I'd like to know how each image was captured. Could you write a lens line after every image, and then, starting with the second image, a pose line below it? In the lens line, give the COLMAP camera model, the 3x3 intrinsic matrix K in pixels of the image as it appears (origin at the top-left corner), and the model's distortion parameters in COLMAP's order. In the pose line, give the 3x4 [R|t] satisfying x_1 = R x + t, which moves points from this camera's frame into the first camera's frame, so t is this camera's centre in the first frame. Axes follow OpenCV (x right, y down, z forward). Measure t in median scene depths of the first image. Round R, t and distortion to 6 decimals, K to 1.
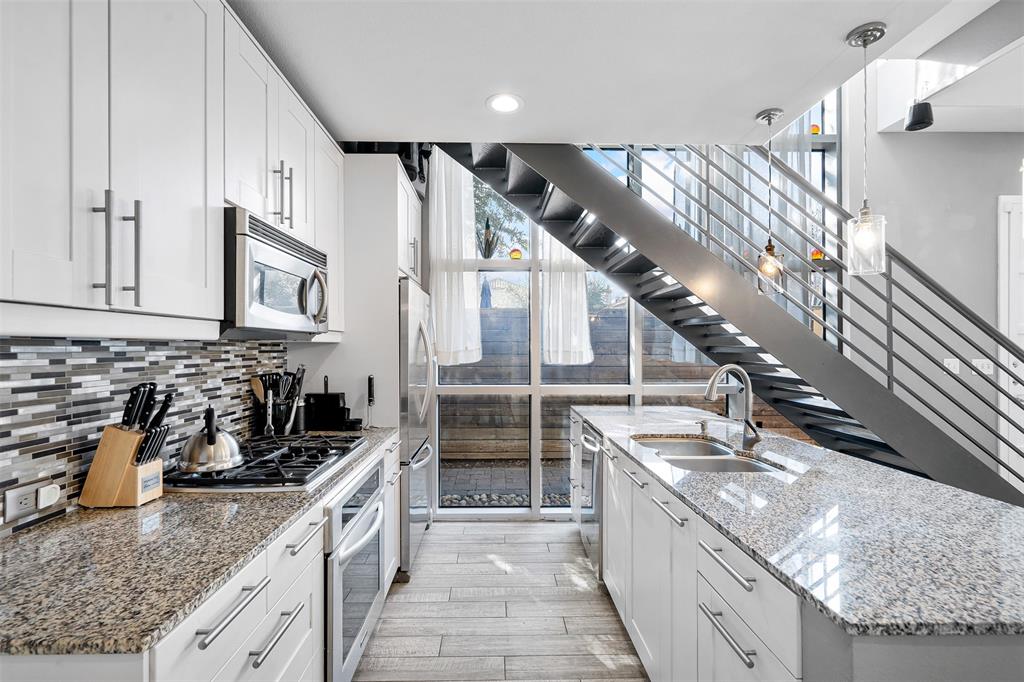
lens RADIAL K [[478.3, 0, 504.0], [0, 478.3, 346.7], [0, 0, 1]] dist [-0.009577, 0.002613]
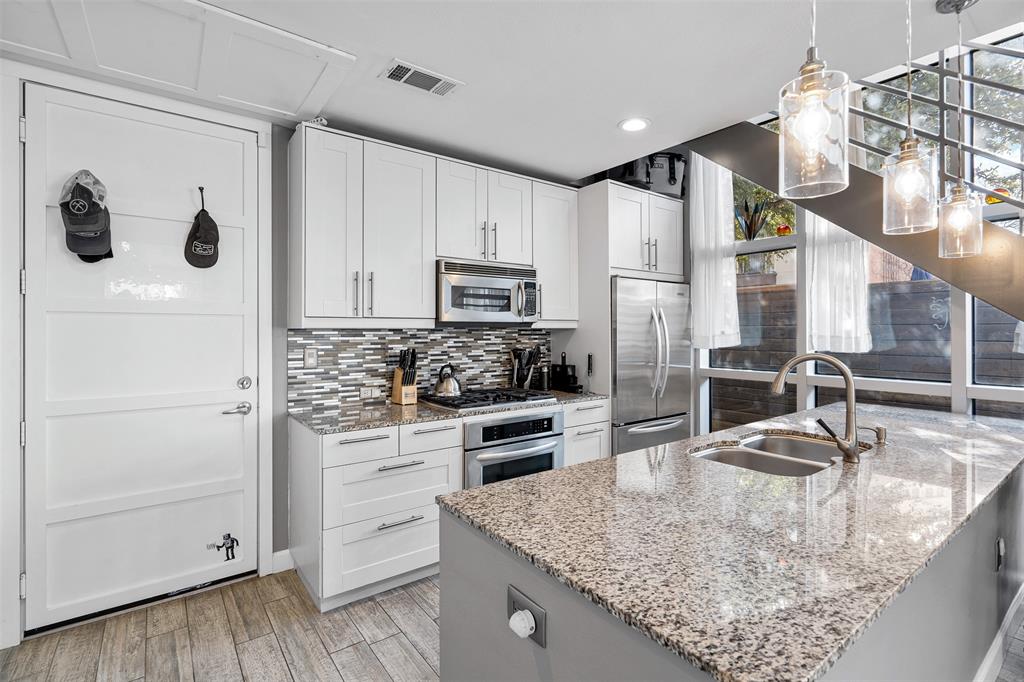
lens RADIAL K [[478.3, 0, 520.4], [0, 478.3, 324.2], [0, 0, 1]] dist [-0.009577, 0.002613]
pose [[0.587857, -0.013522, -0.808852, 0.997654], [0.002997, 0.999890, -0.014538, -0.001376], [0.808959, 0.006122, 0.587833, 0.105371]]
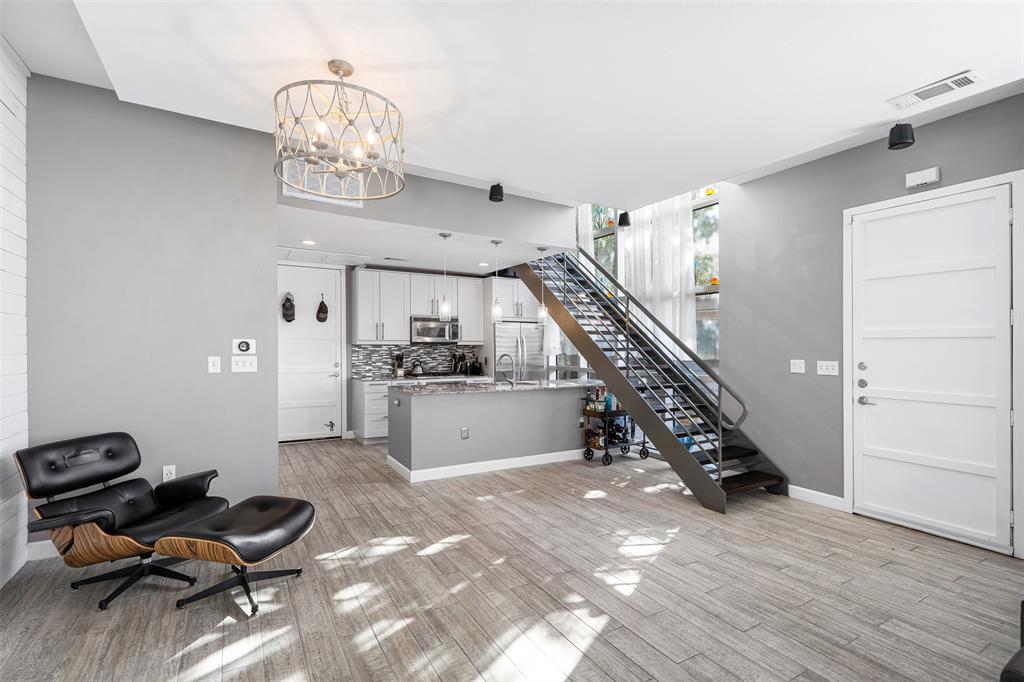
lens RADIAL K [[478.3, 0, 511.3], [0, 478.3, 341.2], [0, 0, 1]] dist [-0.009577, 0.002613]
pose [[0.481255, -0.007756, -0.876546, 3.347273], [-0.000511, 0.999958, -0.009129, -0.005127], [0.876581, 0.004842, 0.481231, -0.333225]]
